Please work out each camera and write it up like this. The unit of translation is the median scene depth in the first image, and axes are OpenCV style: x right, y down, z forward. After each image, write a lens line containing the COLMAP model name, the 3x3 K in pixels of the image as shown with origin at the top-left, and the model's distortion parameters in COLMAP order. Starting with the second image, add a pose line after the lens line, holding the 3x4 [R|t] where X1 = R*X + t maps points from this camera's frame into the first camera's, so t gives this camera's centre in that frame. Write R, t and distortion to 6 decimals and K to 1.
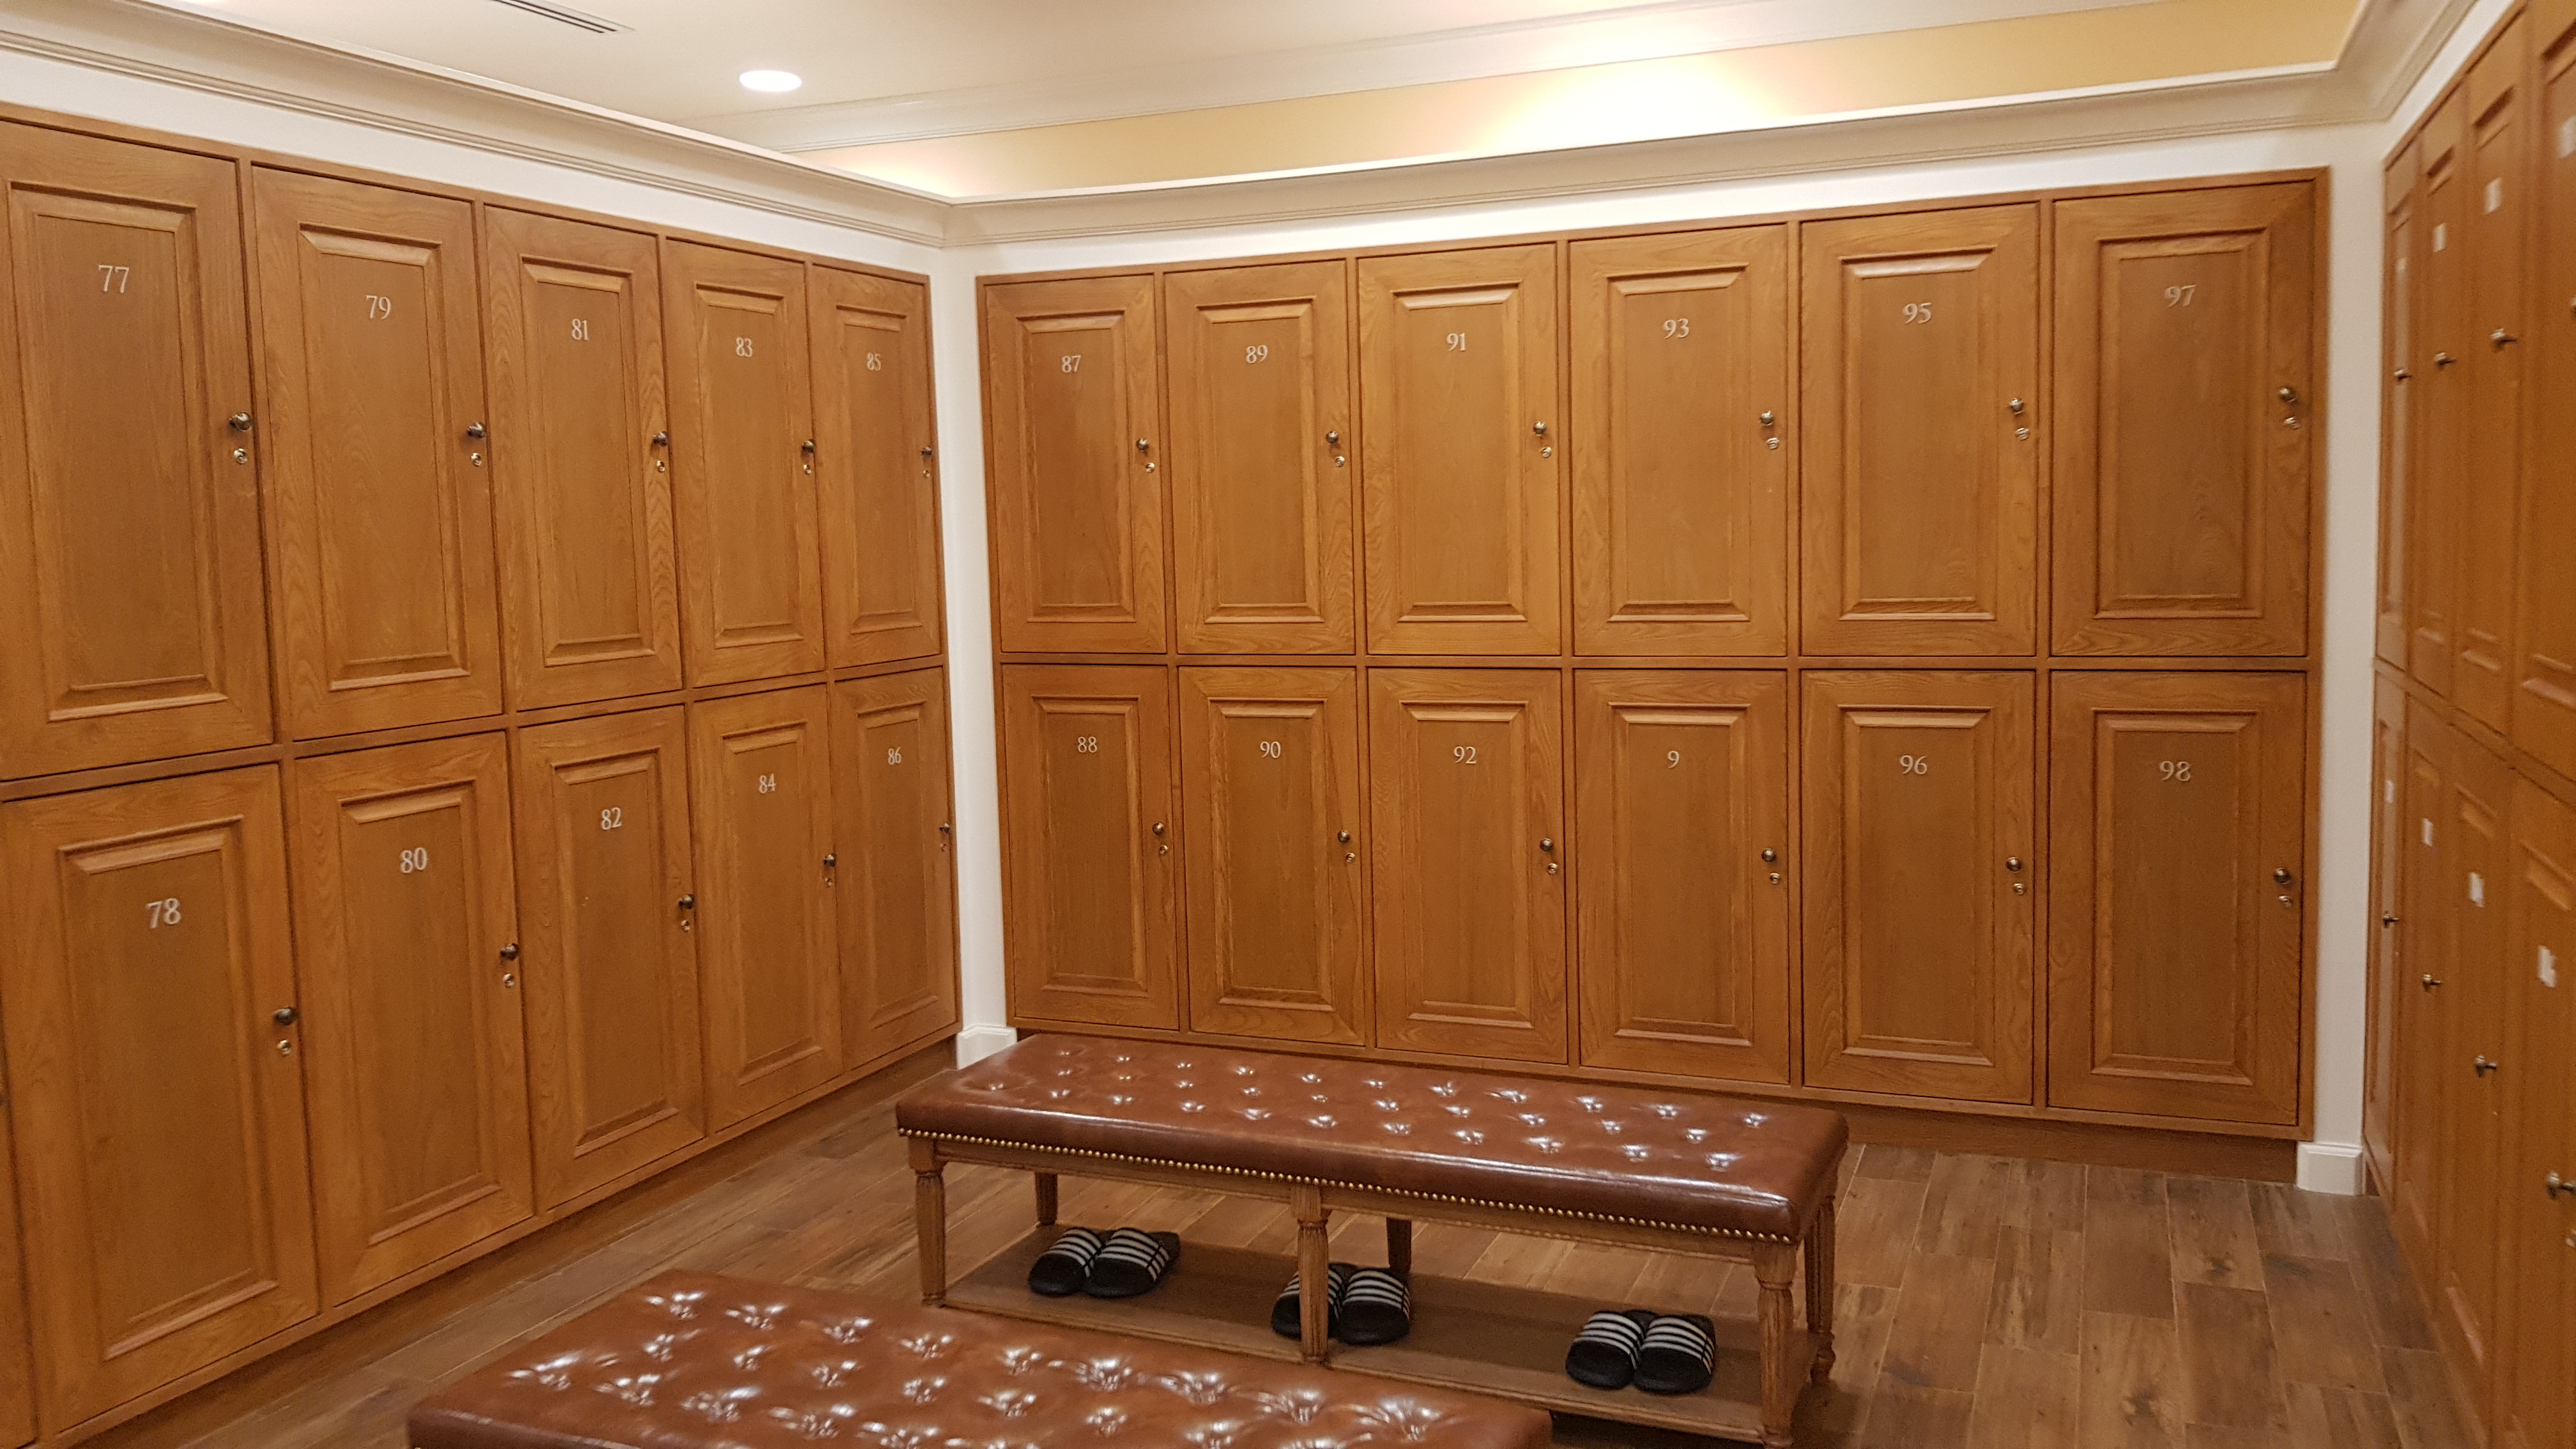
lens RADIAL K [[1972.7, 0, 1282.9], [0, 1972.7, 712.5], [0, 0, 1]] dist [0.011264, -0.011281]
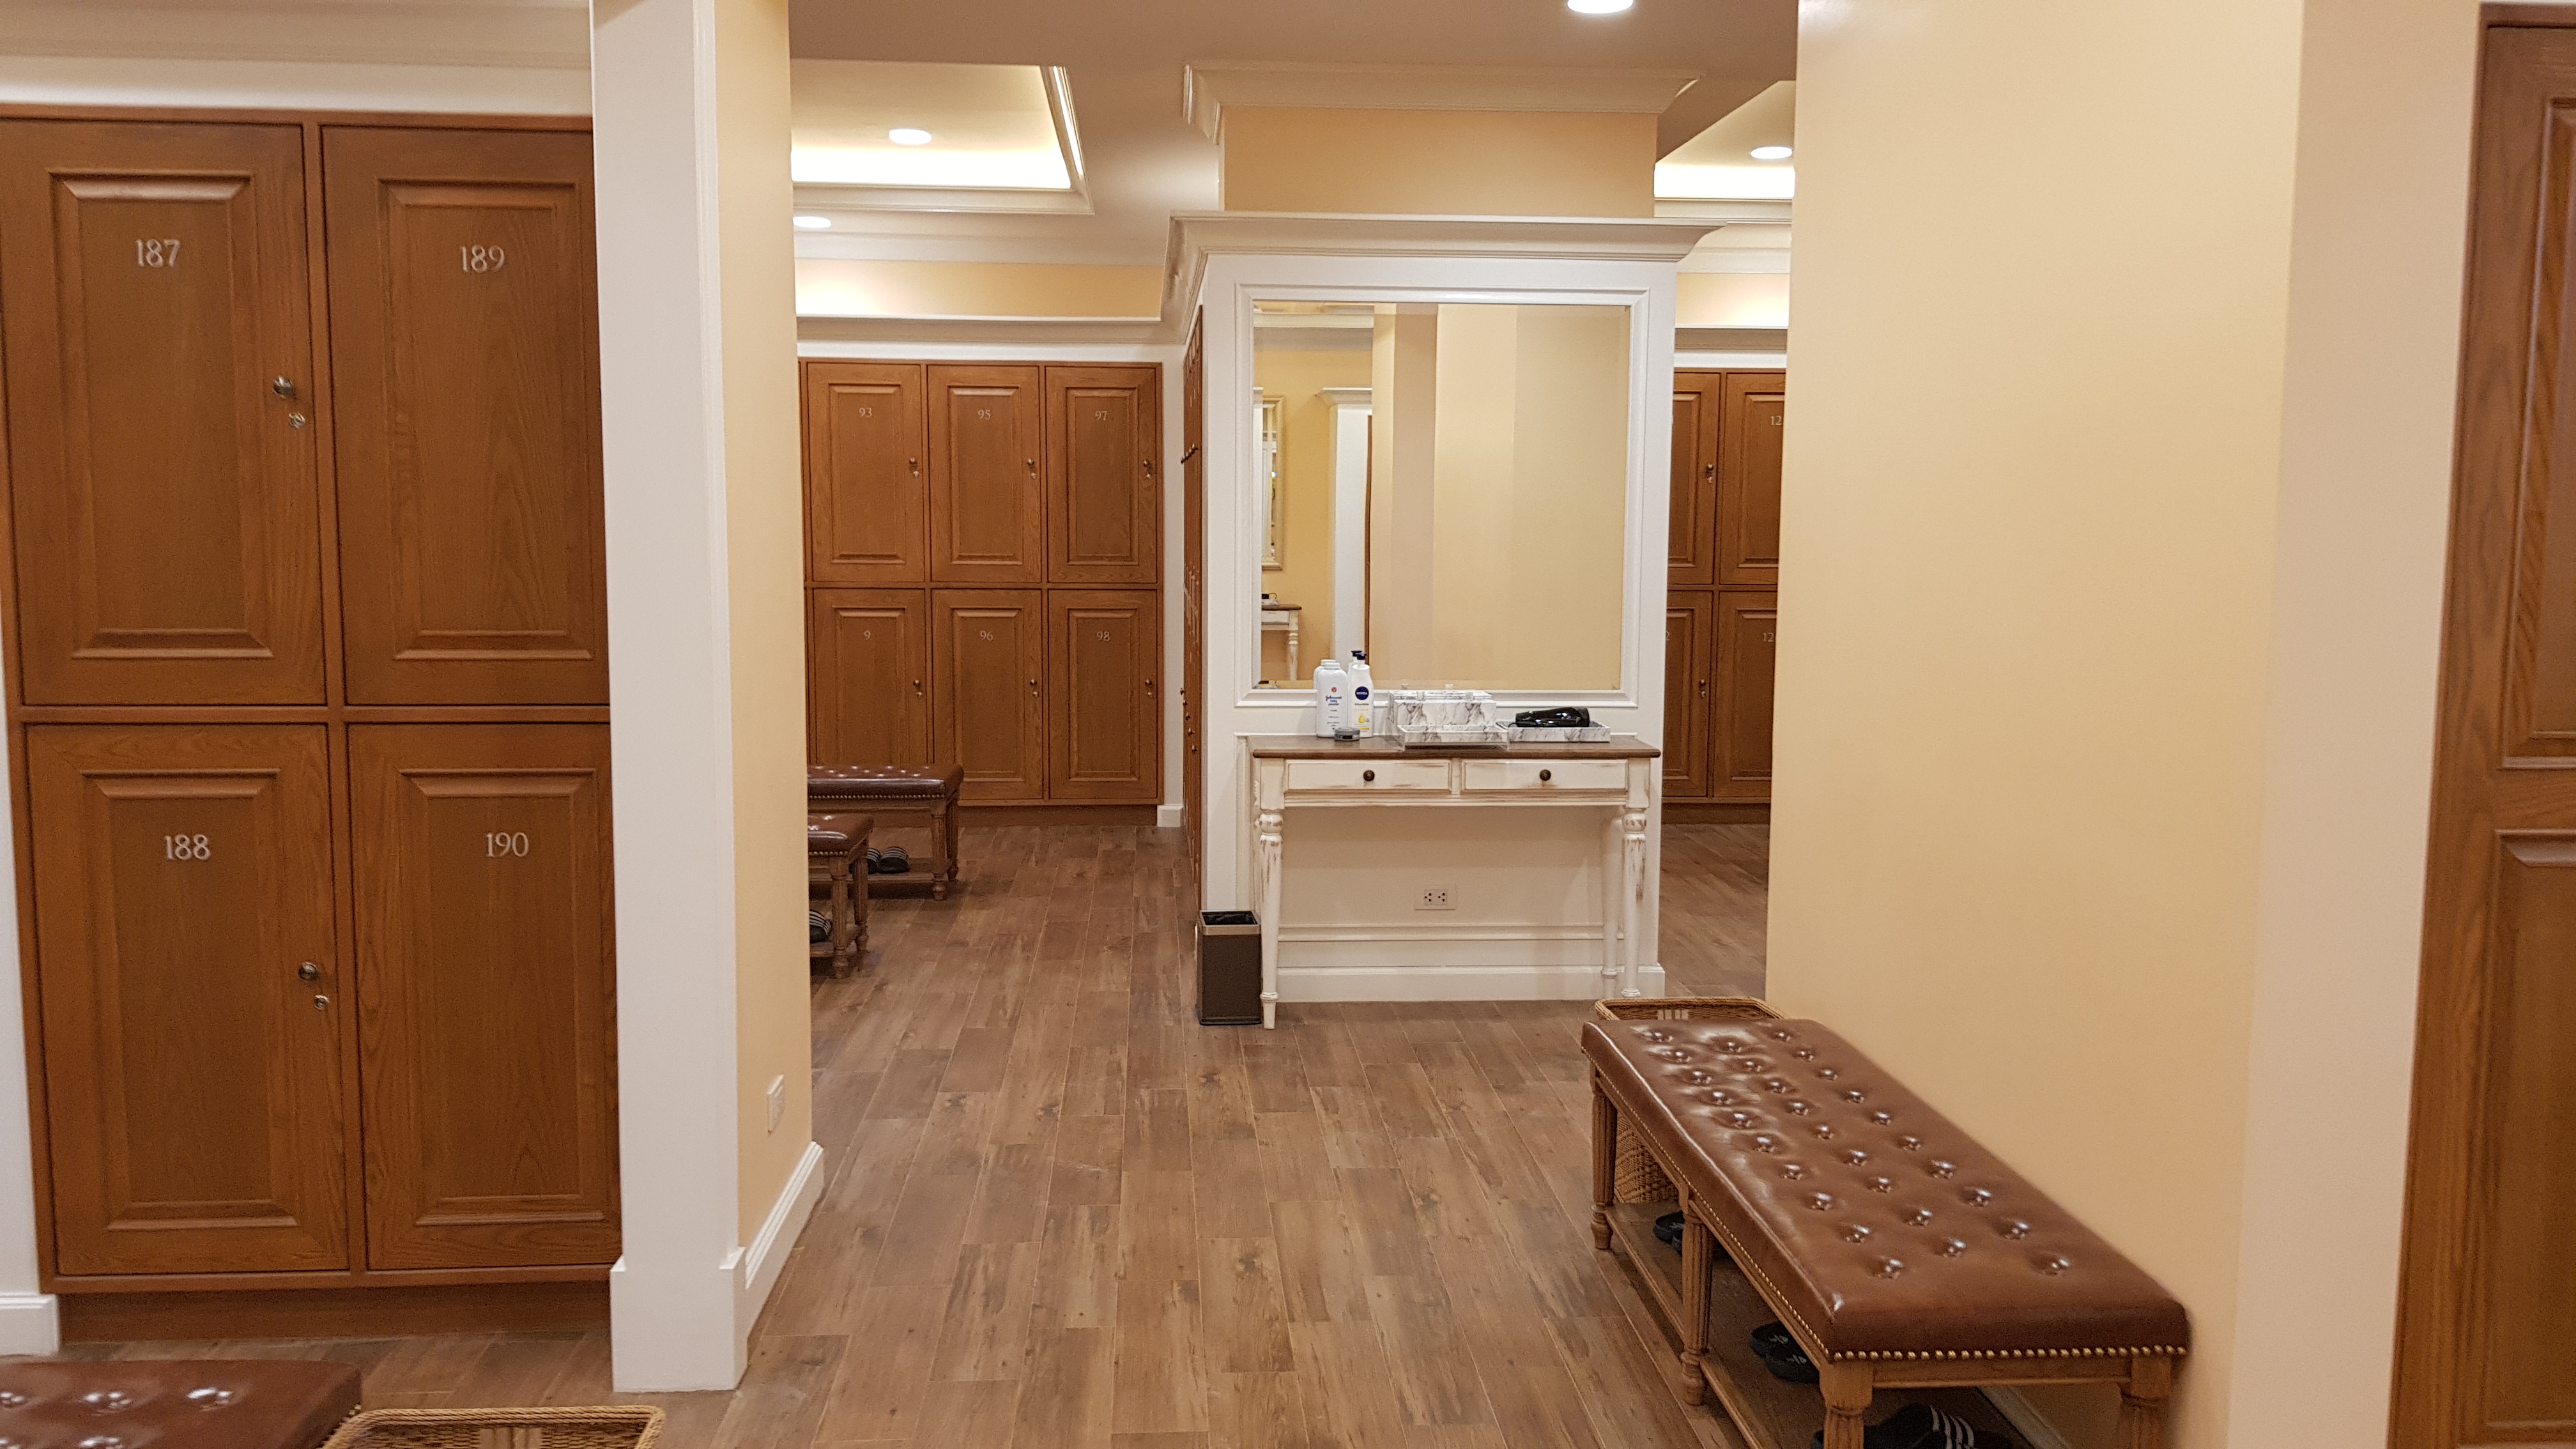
lens RADIAL K [[1972.7, 0, 1283.3], [0, 1972.7, 718.1], [0, 0, 1]] dist [0.011264, -0.011281]
pose [[0.896025, -0.018207, 0.443631, -0.318603], [0.011634, 0.999779, 0.017536, 0.081145], [-0.443852, -0.010551, 0.896038, -0.985942]]
